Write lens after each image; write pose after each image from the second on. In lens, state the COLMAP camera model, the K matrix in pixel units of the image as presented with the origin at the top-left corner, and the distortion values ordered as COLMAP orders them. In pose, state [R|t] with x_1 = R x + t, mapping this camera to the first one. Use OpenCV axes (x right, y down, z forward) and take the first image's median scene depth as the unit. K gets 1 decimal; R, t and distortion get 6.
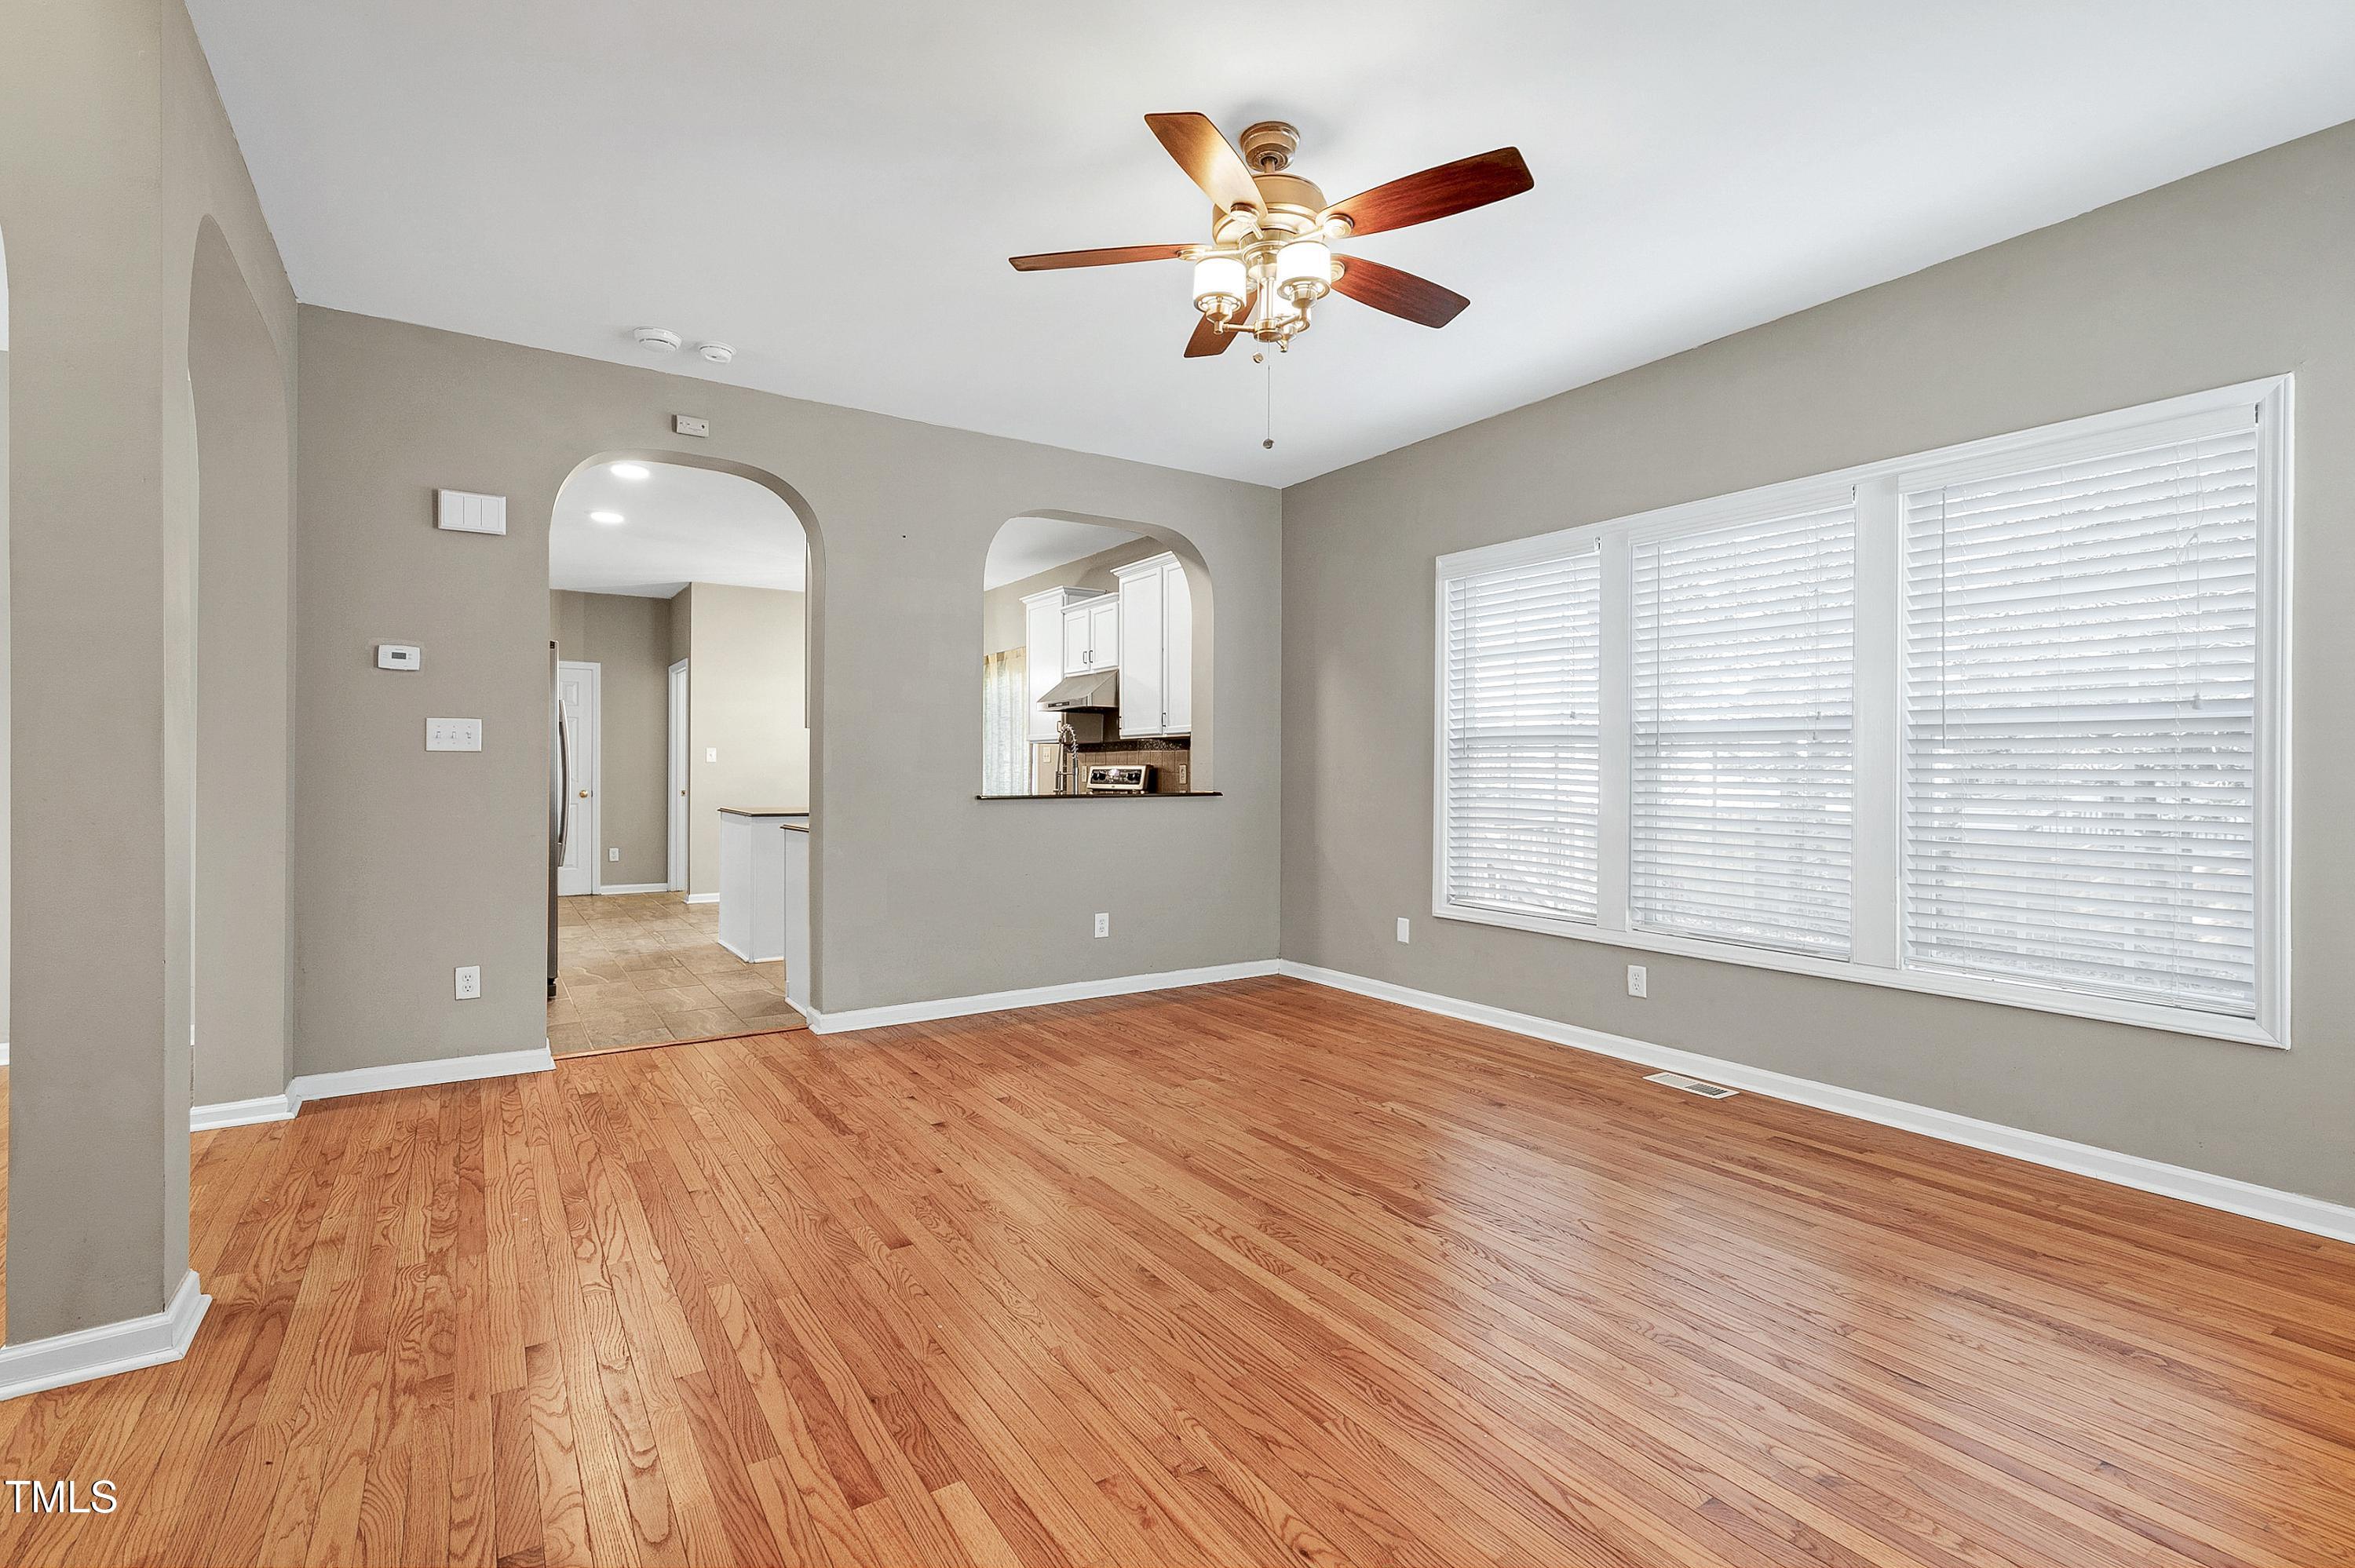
lens RADIAL K [[1074.9, 0, 1177.5], [0, 1074.9, 784.0], [0, 0, 1]] dist [0.001539, 0.000414]
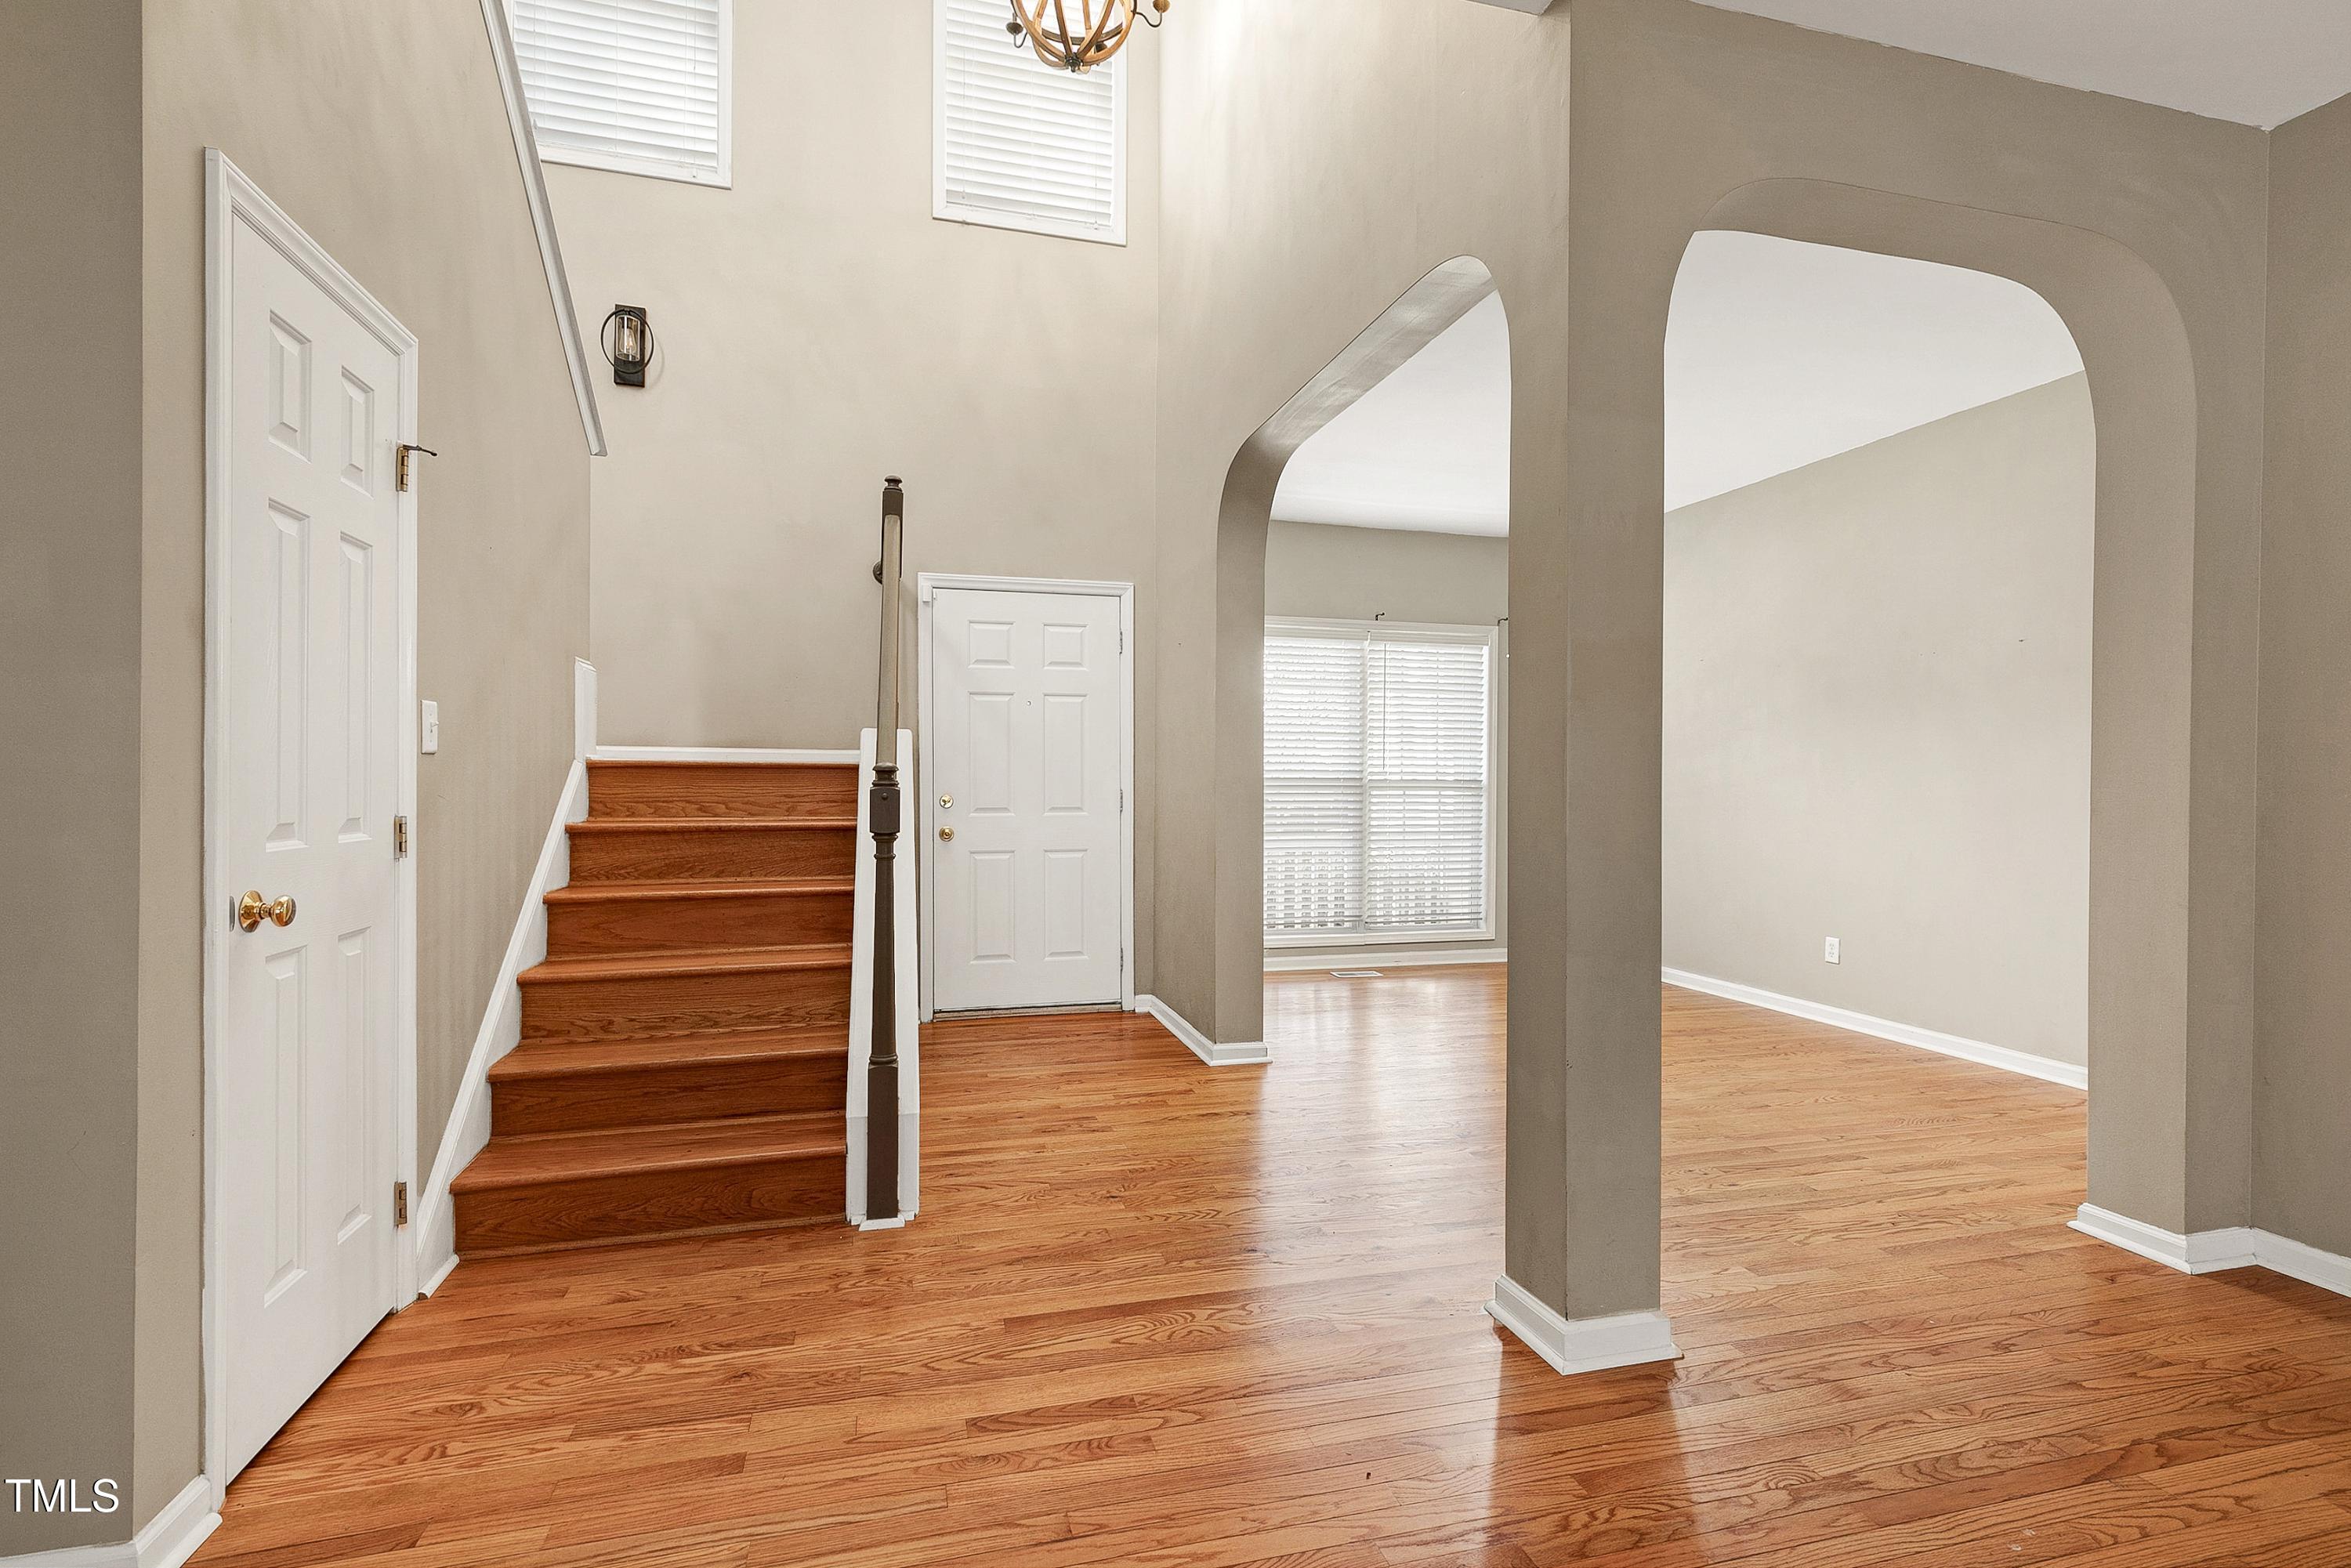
lens RADIAL K [[1073.2, 0, 1175.5], [0, 1073.2, 784.0], [0, 0, 1]] dist [0.001539, 0.000414]
pose [[-0.317618, -0.003741, -0.948211, 0.097884], [-0.021827, 0.999756, 0.003367, -0.007906], [0.947967, 0.021766, -0.317622, 0.674699]]
